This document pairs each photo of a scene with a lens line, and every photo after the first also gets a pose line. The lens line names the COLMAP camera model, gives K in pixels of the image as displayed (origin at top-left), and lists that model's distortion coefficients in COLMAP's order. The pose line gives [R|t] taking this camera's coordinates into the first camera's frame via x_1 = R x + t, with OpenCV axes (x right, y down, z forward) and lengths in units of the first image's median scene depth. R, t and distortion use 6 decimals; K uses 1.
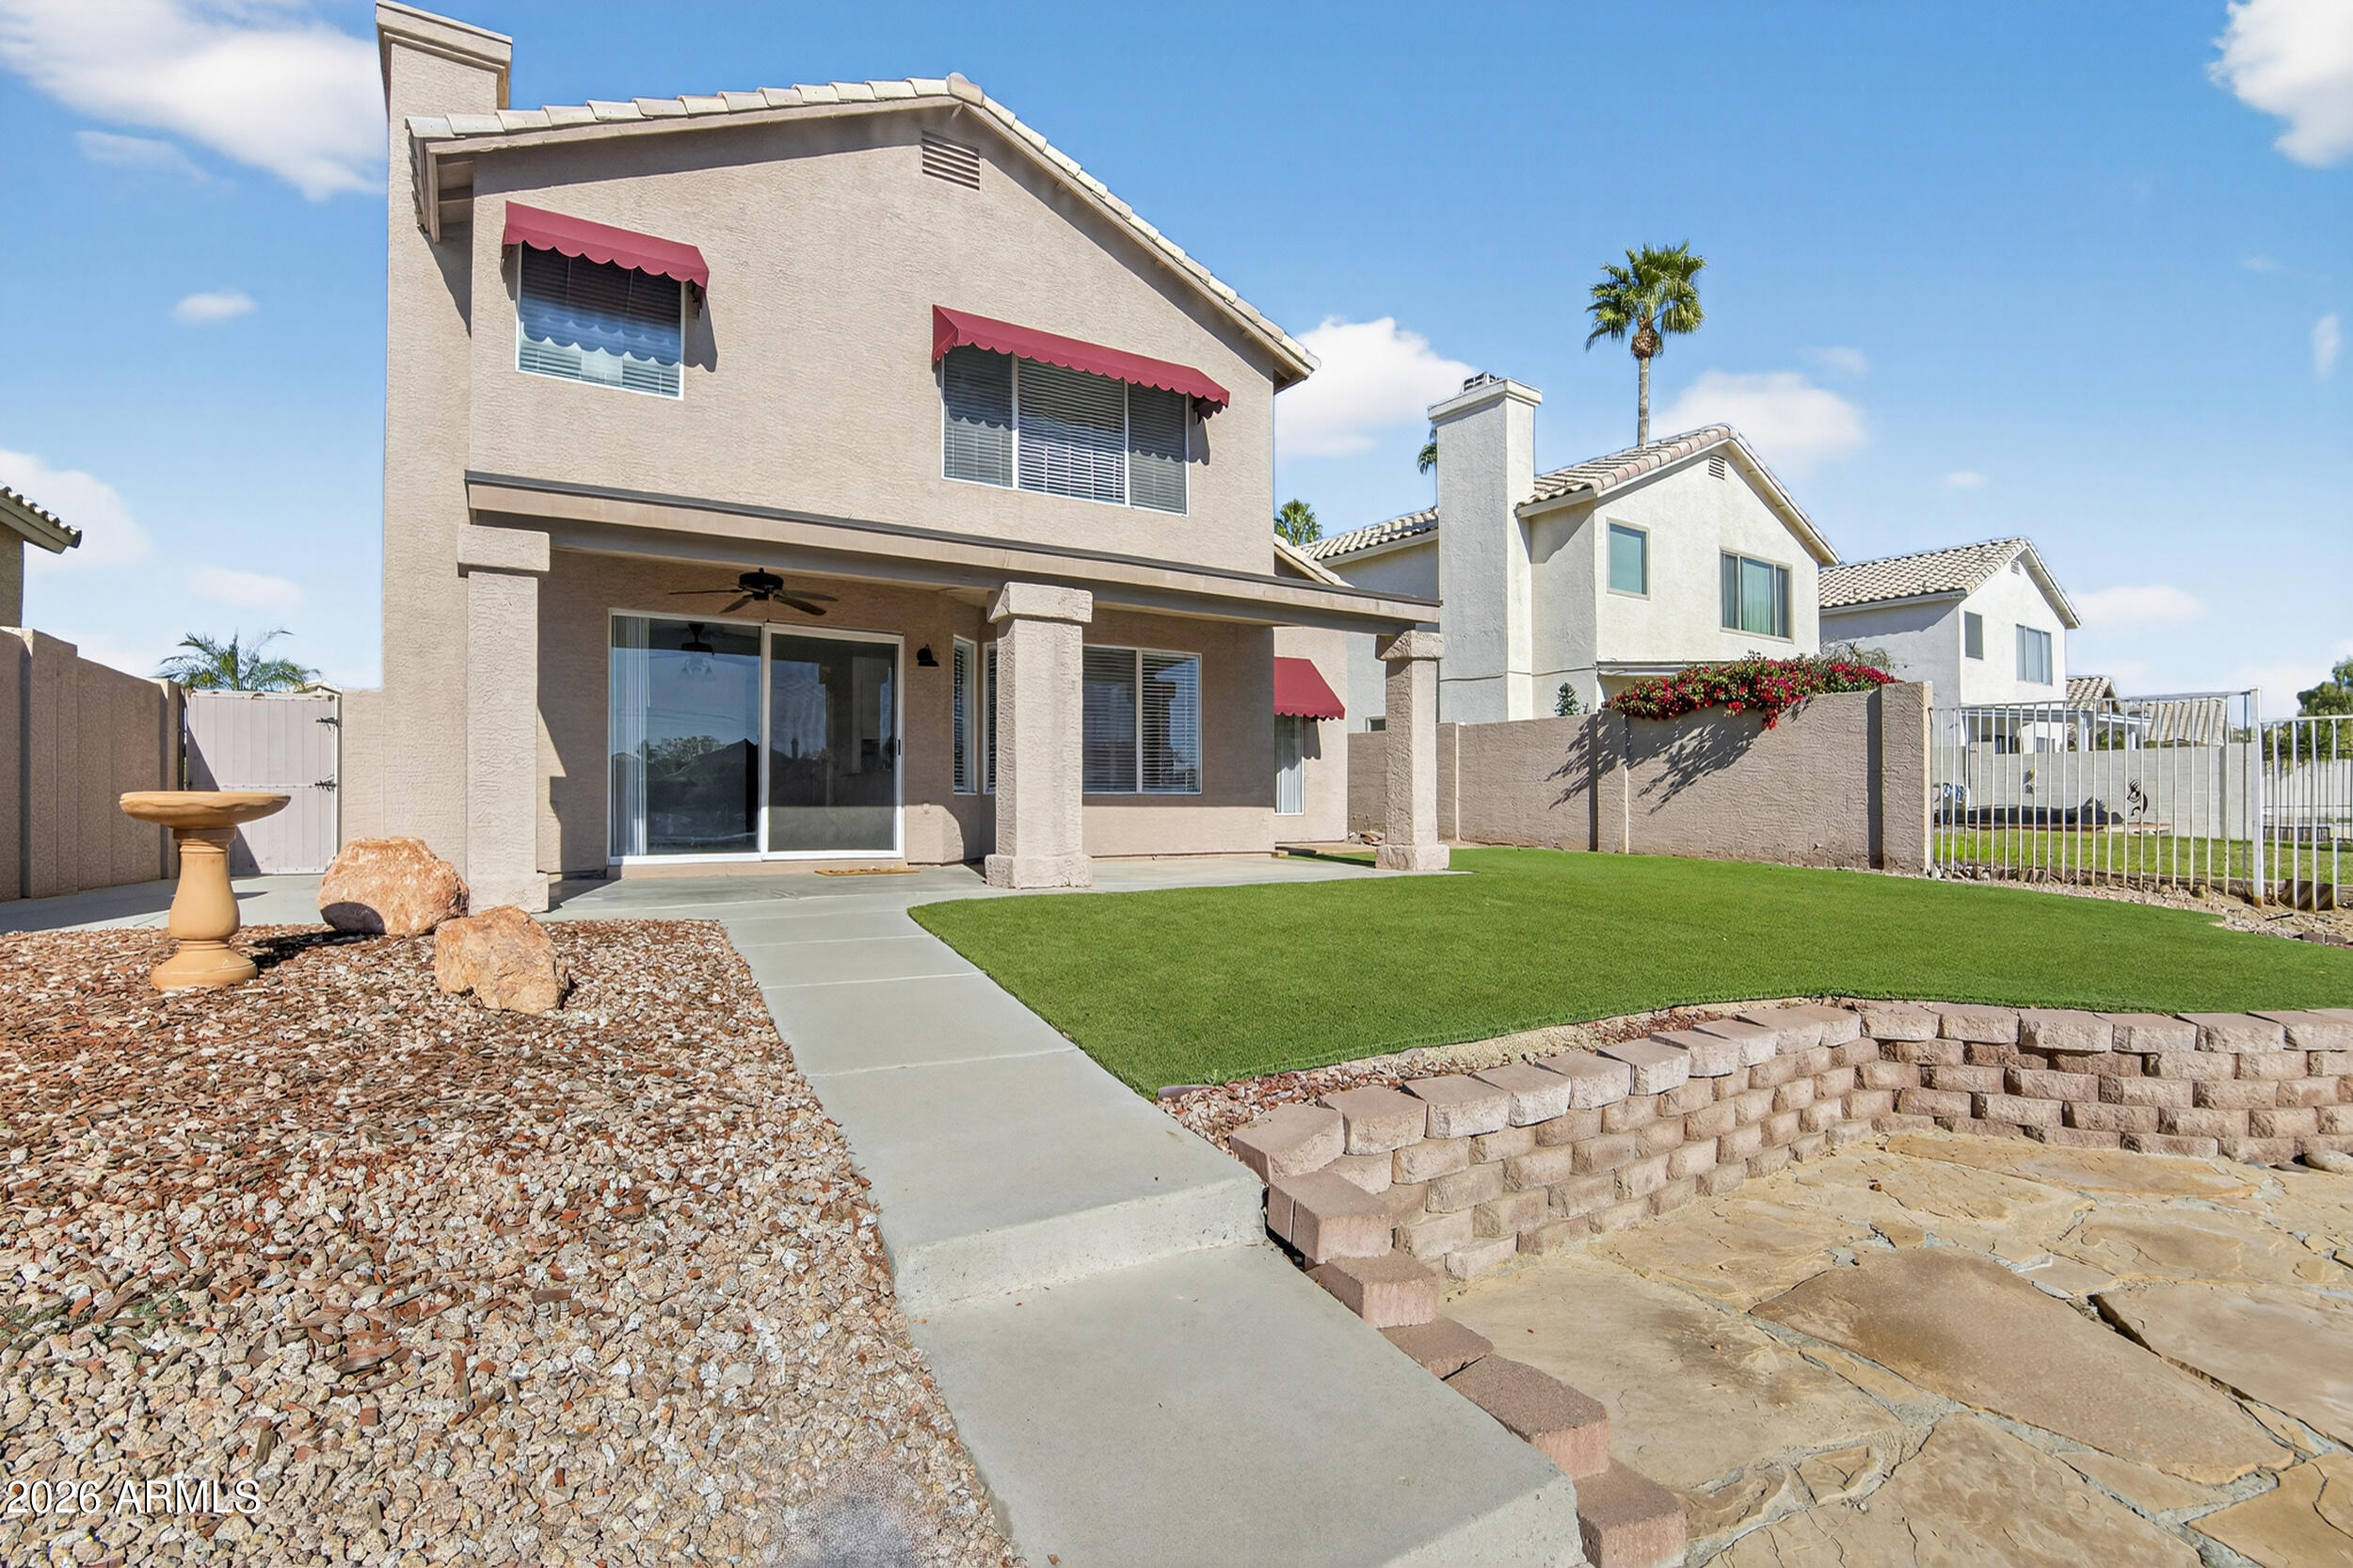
lens RADIAL K [[1095.0, 0, 1176.5], [0, 1095.0, 784.0], [0, 0, 1]] dist [-0.025745, 0.000606]
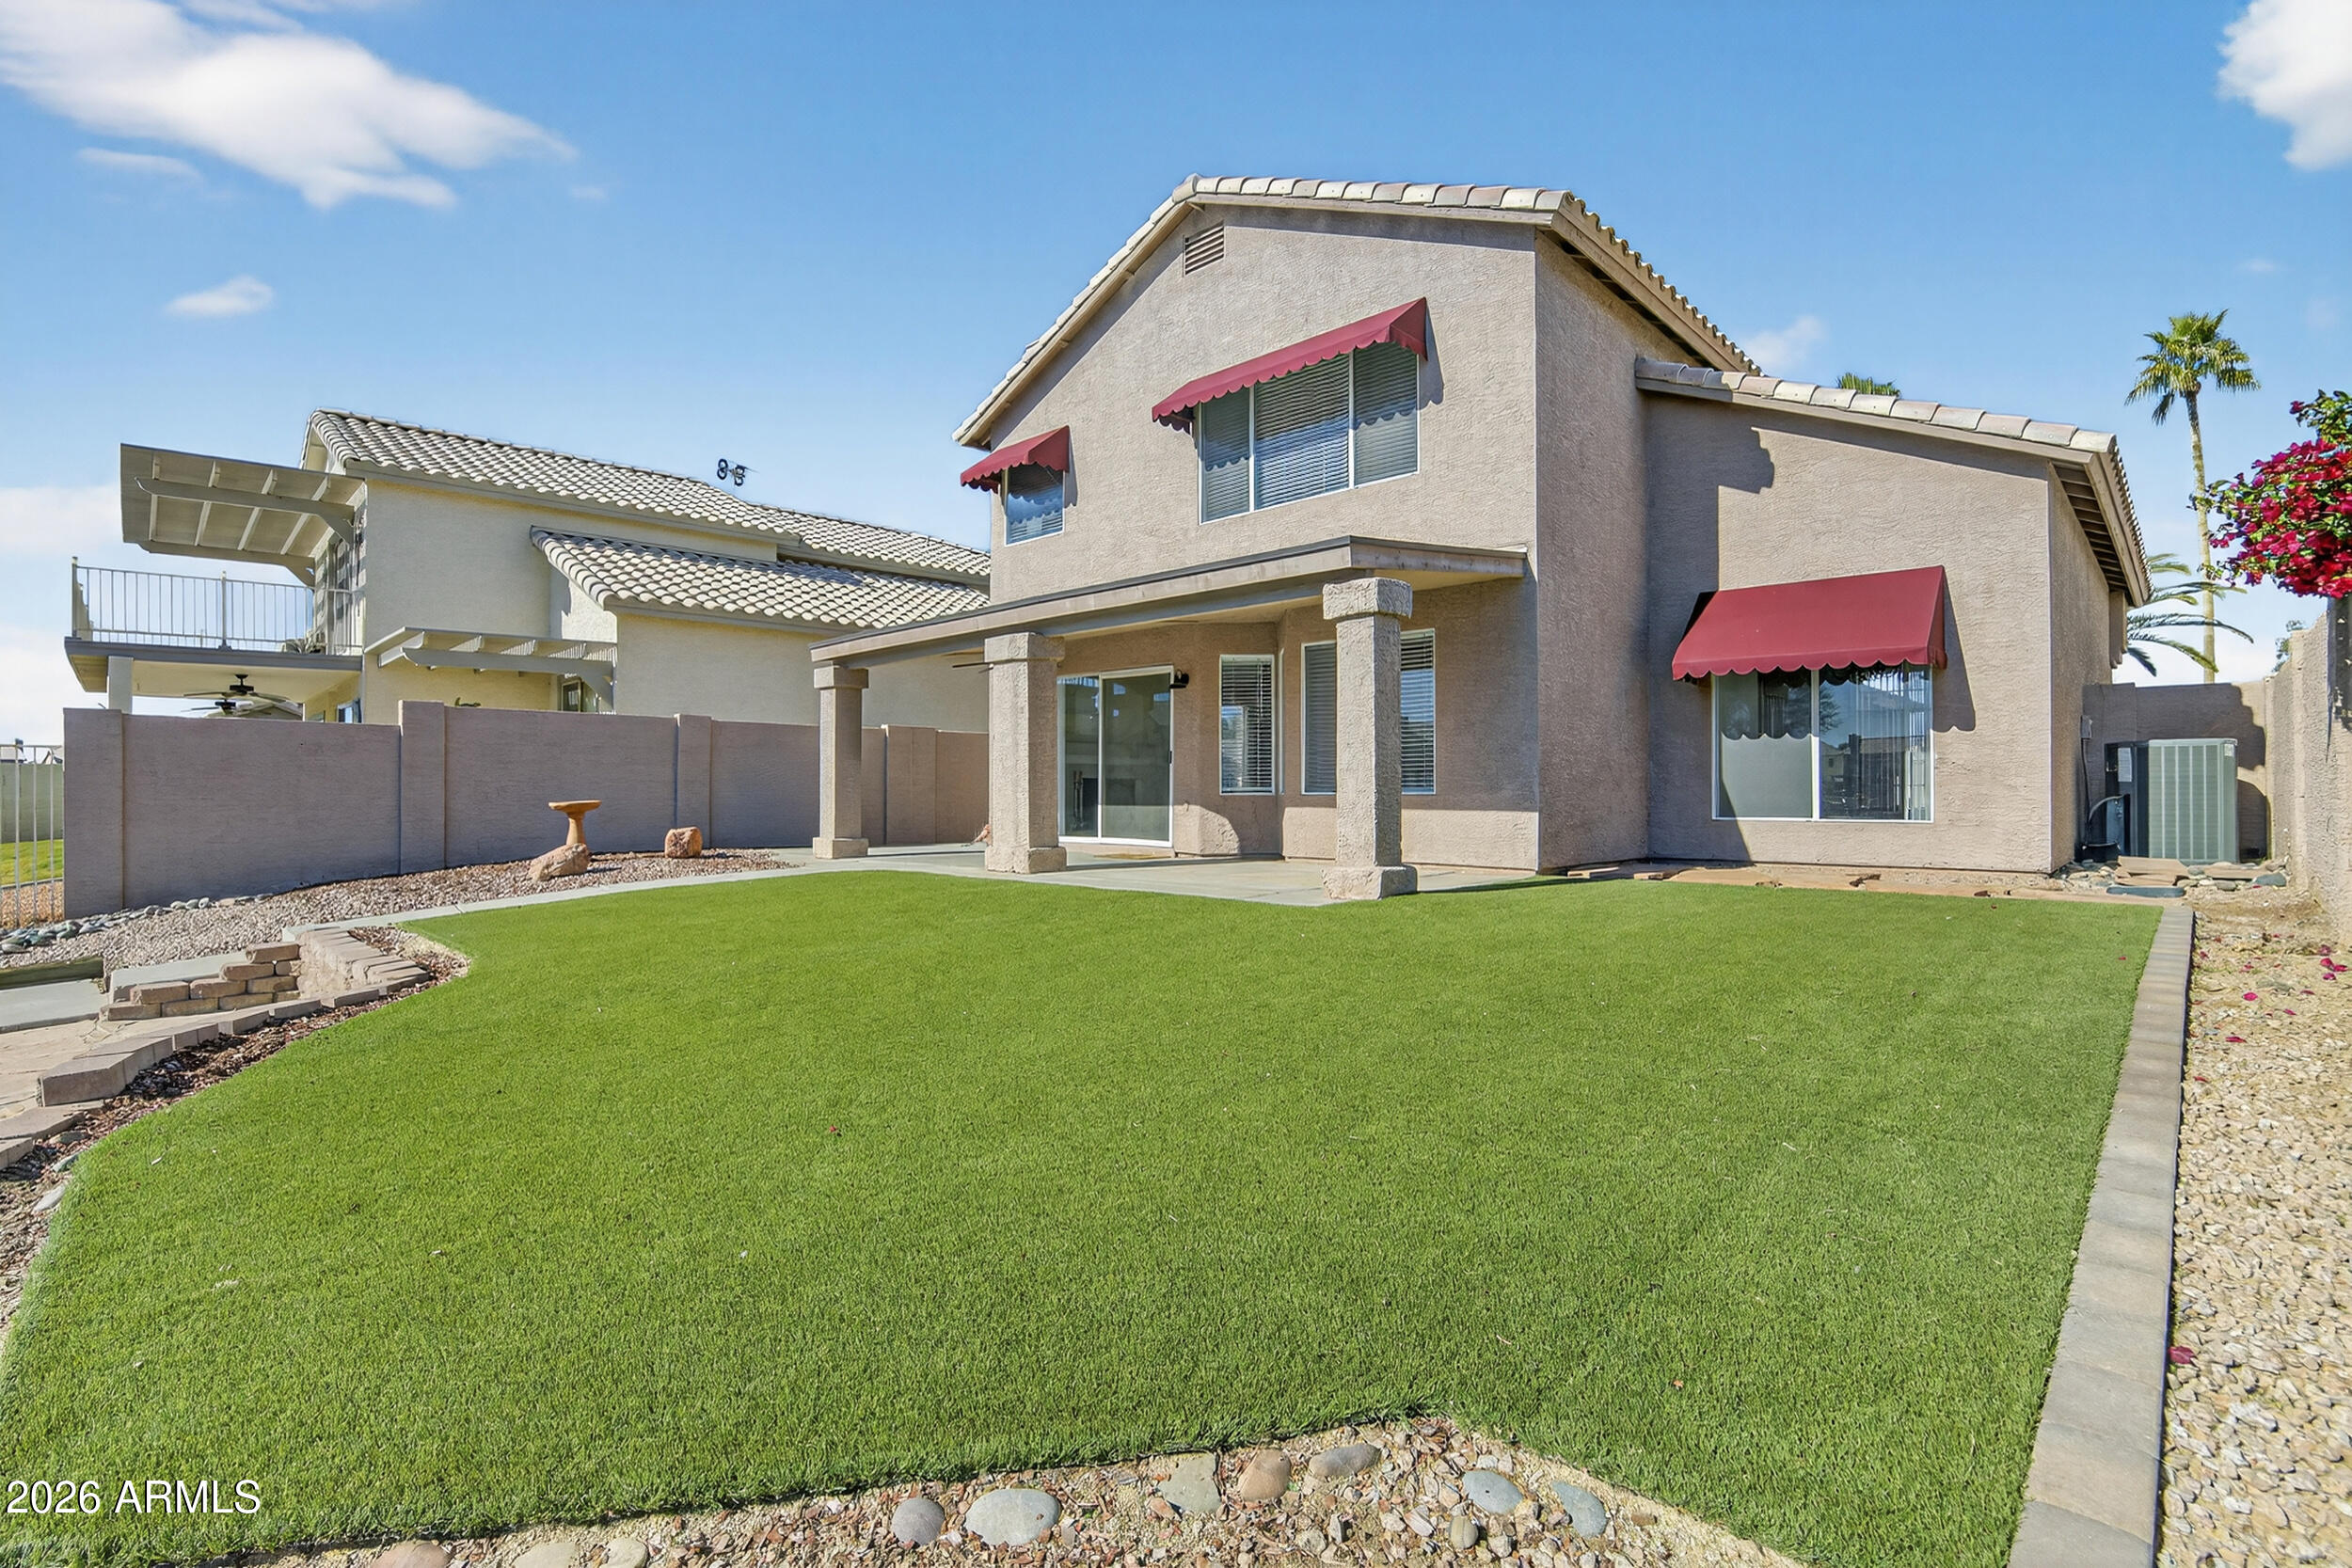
lens RADIAL K [[1094.4, 0, 1176.0], [0, 1094.4, 784.0], [0, 0, 1]] dist [-0.025745, 0.000606]
pose [[0.244677, -0.007873, -0.969573, 0.920391], [0.019235, 0.999810, -0.003264, 0.000912], [0.969414, -0.017851, 0.244782, 0.687130]]
